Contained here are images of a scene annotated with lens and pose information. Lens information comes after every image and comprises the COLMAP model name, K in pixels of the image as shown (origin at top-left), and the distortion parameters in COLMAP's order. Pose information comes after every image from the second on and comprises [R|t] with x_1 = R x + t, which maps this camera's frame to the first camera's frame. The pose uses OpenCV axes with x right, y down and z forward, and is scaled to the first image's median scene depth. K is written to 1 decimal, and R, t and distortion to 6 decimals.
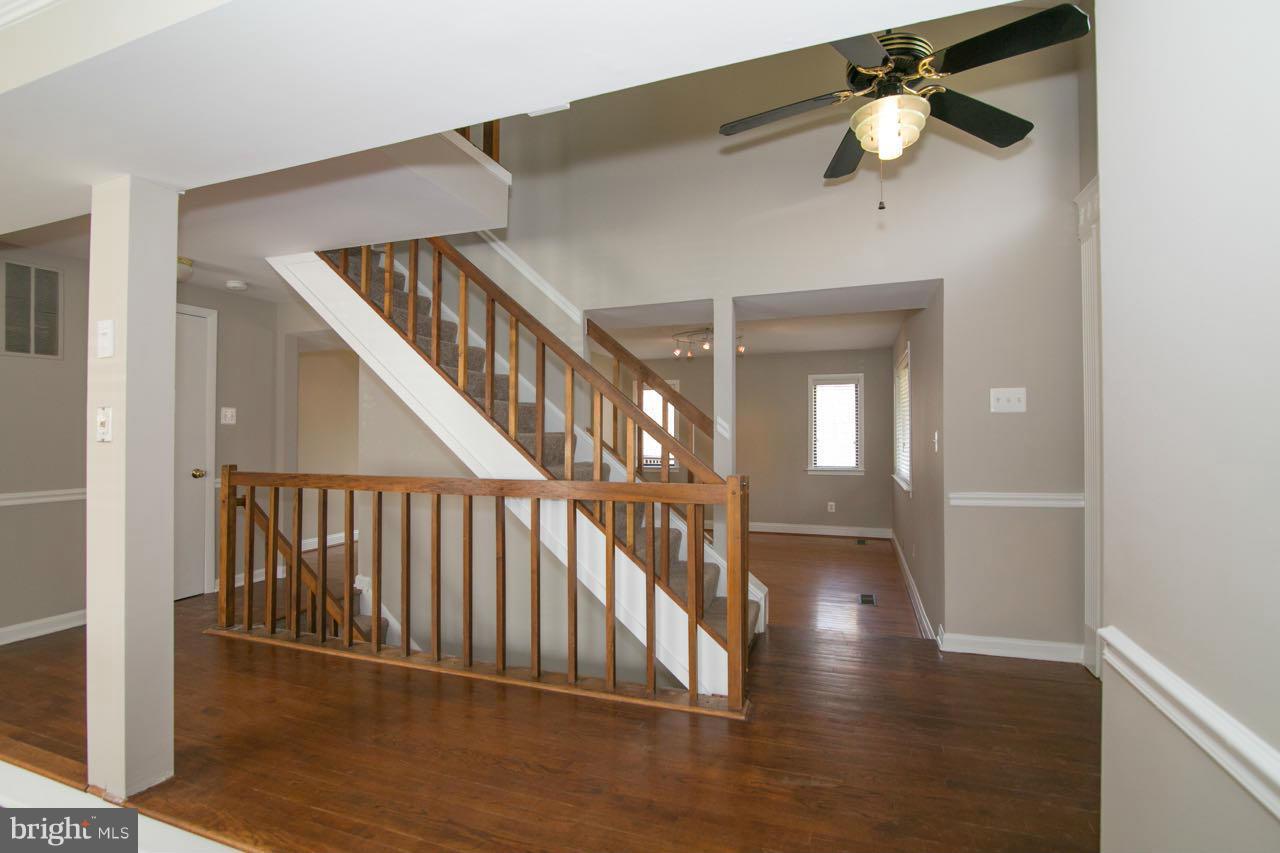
lens RADIAL K [[598.7, 0, 642.5], [0, 598.7, 429.7], [0, 0, 1]] dist [-0.014115, 0.000746]
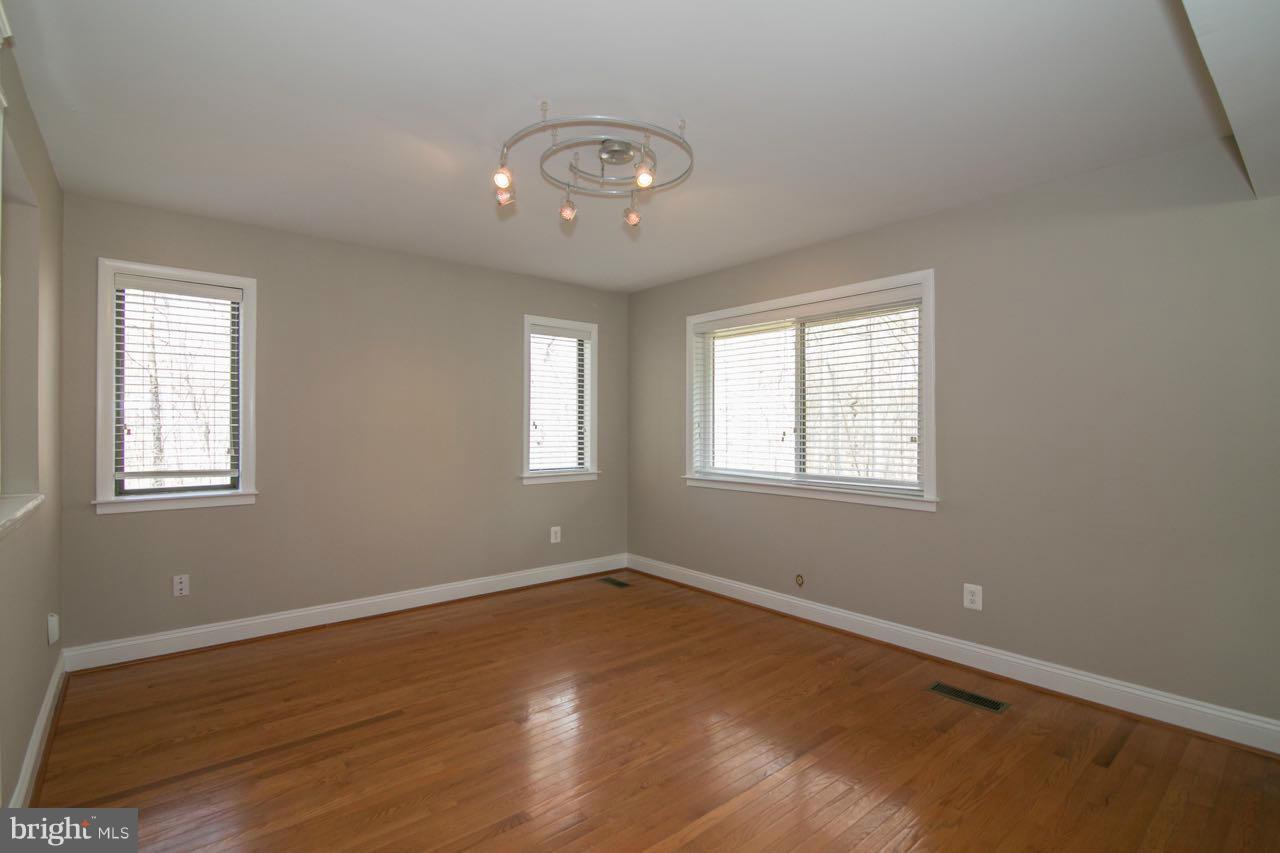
lens RADIAL K [[598.7, 0, 642.5], [0, 598.7, 429.7], [0, 0, 1]] dist [-0.014115, 0.000746]
pose [[0.496237, 0.001166, 0.868186, -0.398815], [-0.012605, 0.999903, 0.005862, 0.037558], [-0.868096, -0.013853, 0.496204, 1.416177]]
